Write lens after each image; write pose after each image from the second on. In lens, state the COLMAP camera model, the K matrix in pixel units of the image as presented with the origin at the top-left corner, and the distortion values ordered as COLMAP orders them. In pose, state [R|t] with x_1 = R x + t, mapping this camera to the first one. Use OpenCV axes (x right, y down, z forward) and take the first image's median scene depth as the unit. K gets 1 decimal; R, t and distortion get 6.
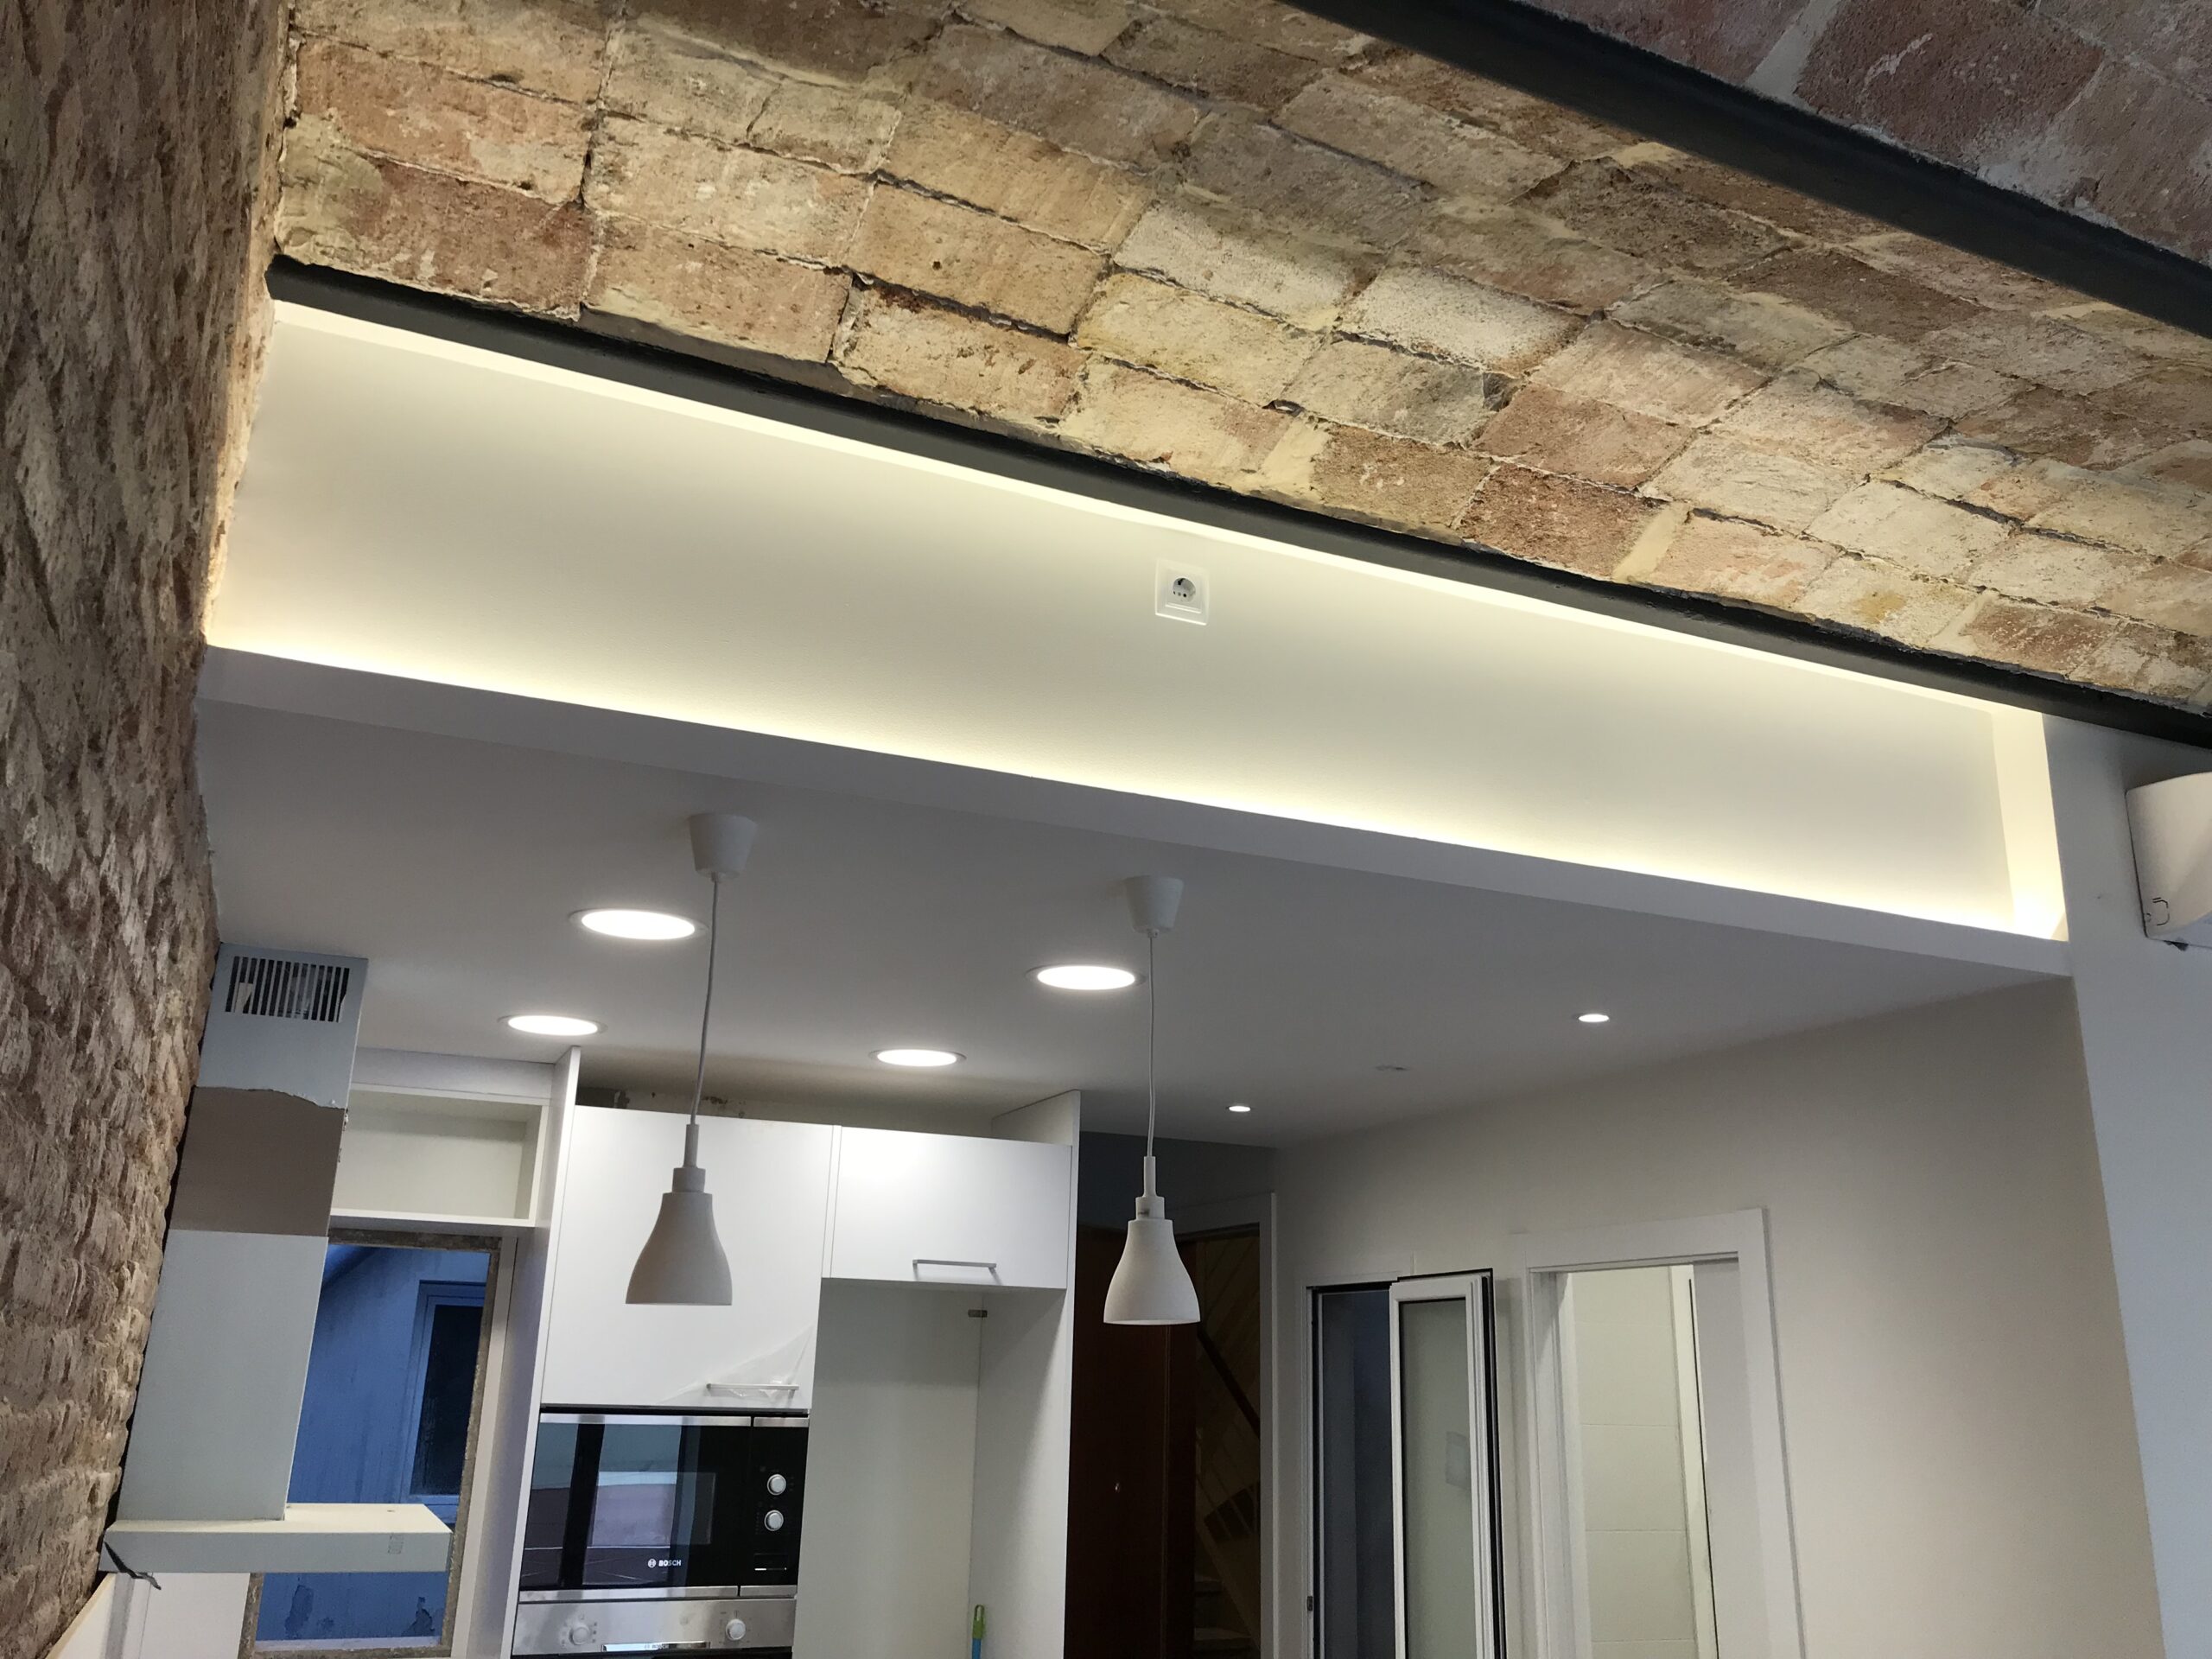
lens RADIAL K [[1817.5, 0, 1095.1], [0, 1817.5, 828.5], [0, 0, 1]] dist [0.012145, 0.002599]
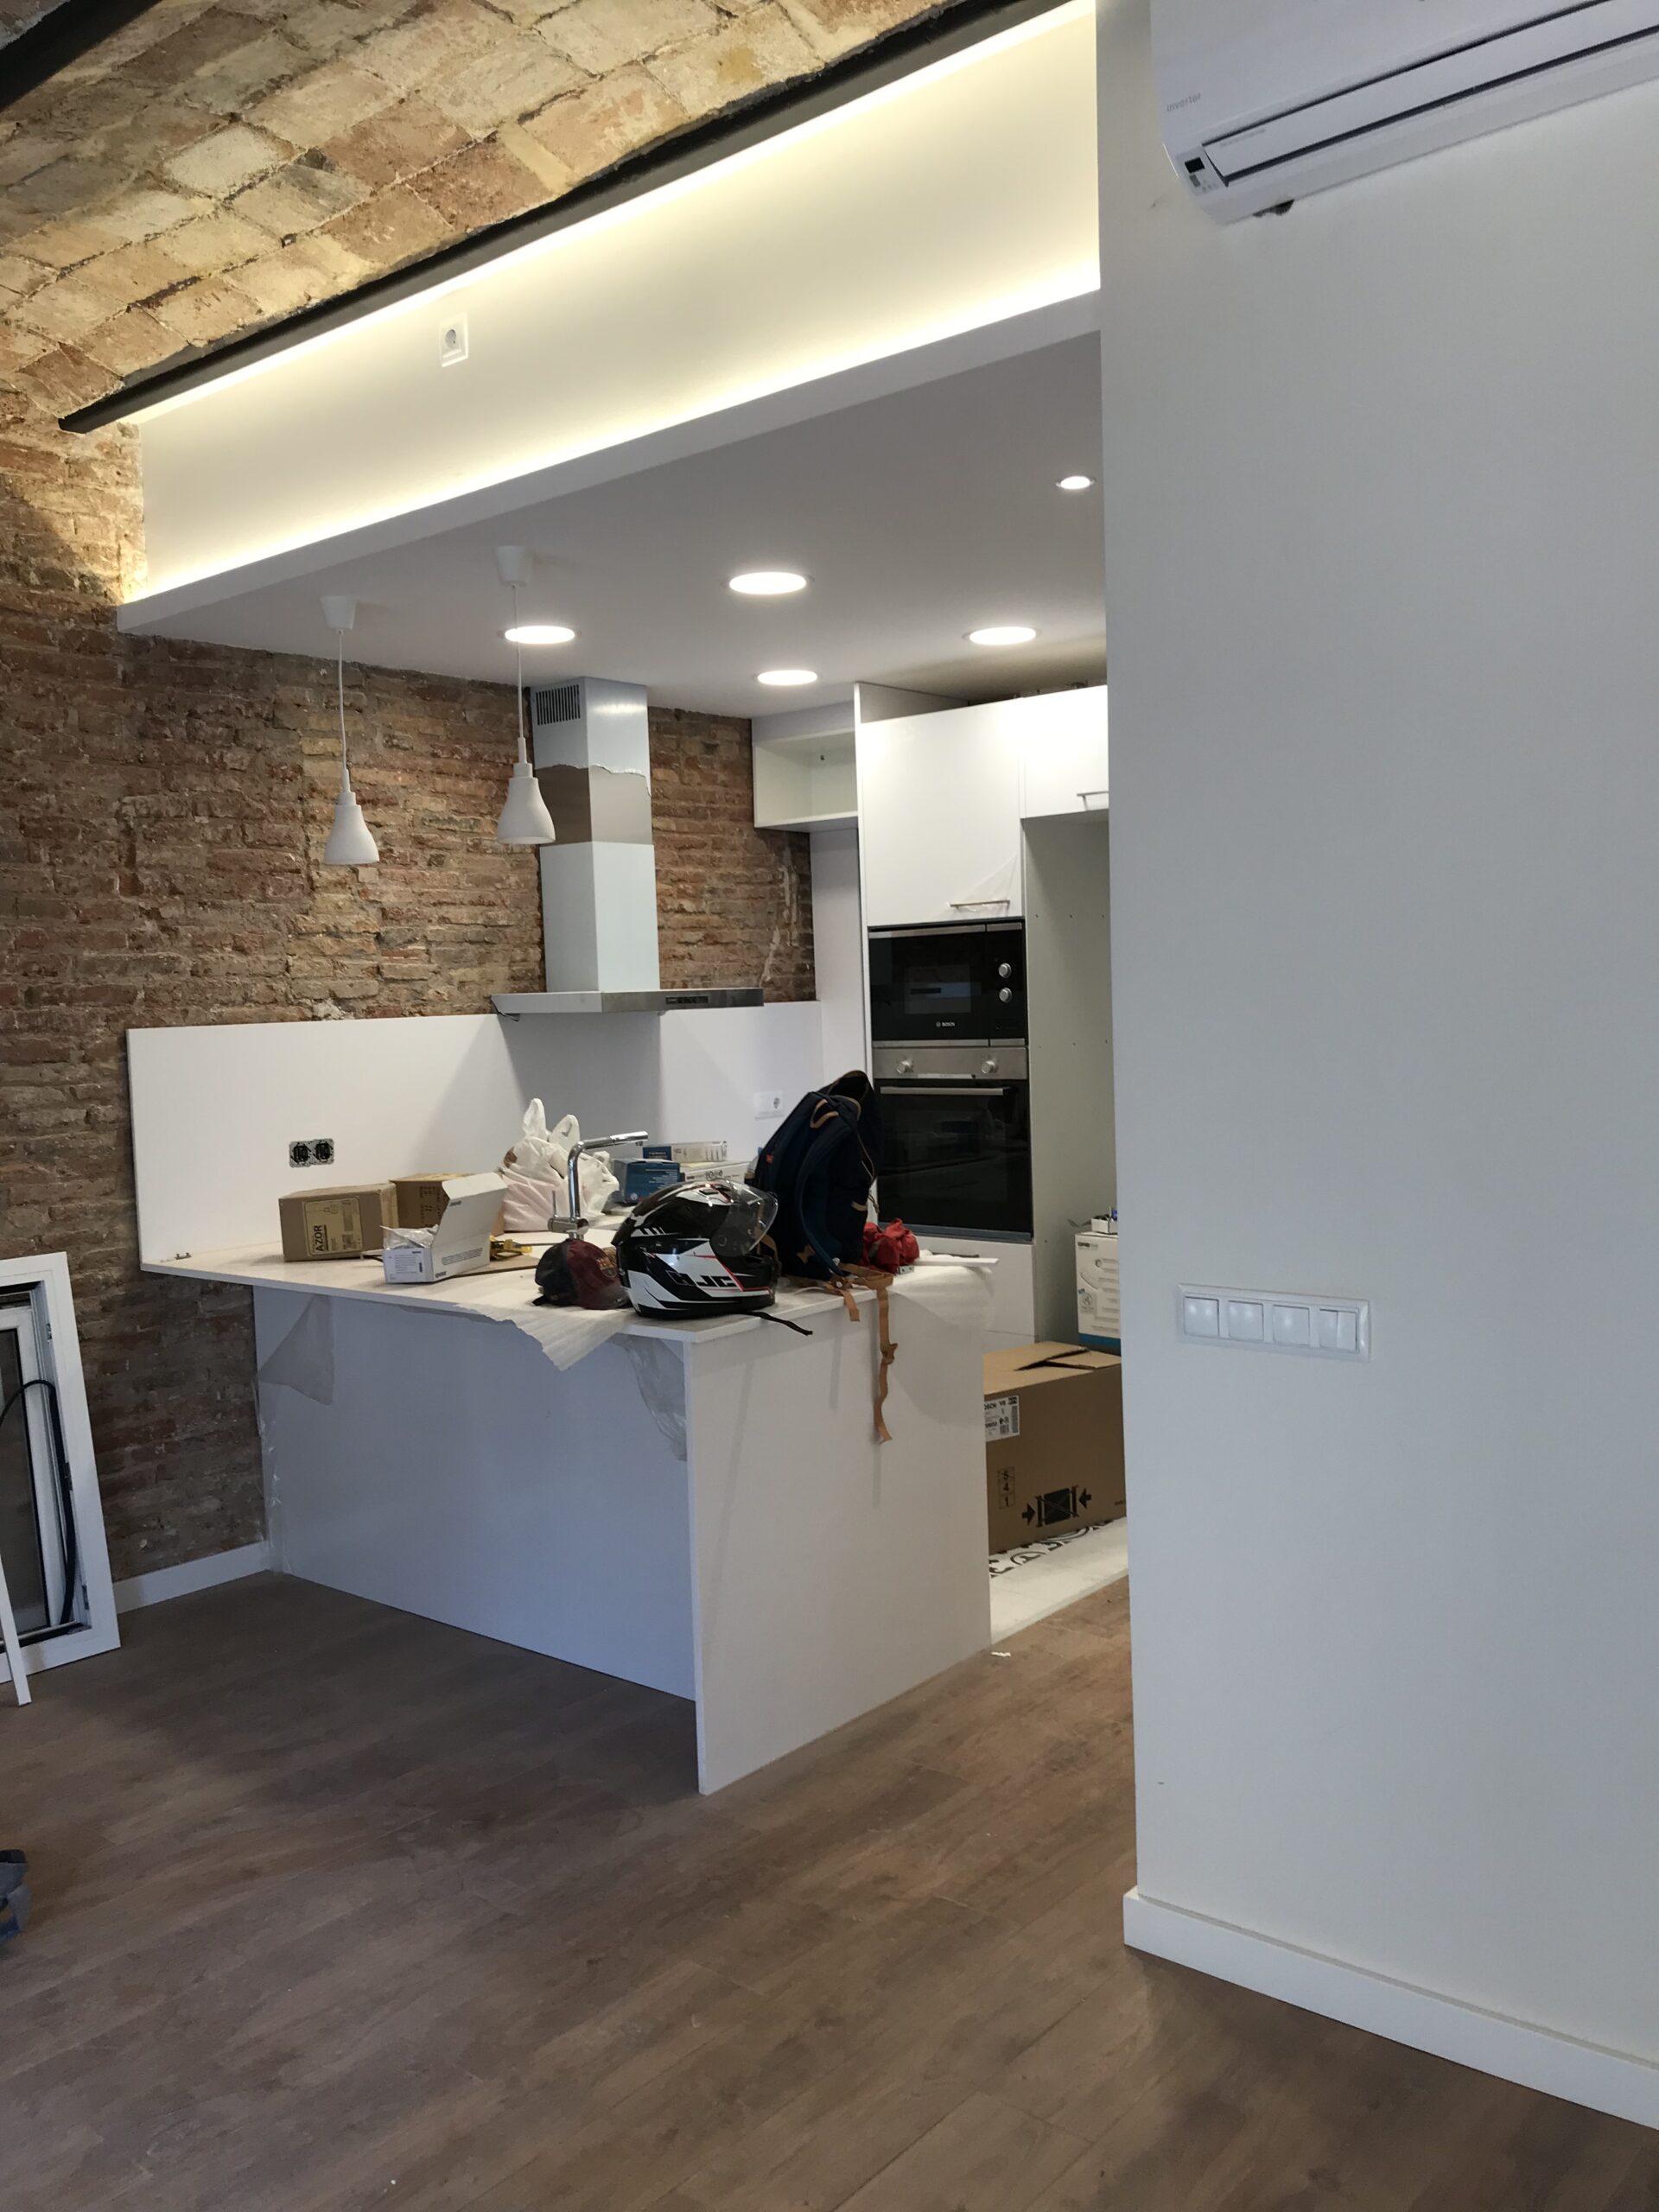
lens RADIAL K [[1779.0, 0, 831.1], [0, 1779.0, 1096.5], [0, 0, 1]] dist [0.061766, -0.076043]
pose [[0.450472, 0.010306, -0.892731, 1.688076], [0.309711, 0.936035, 0.167086, 0.327380], [0.837350, -0.351756, 0.418466, 0.527817]]
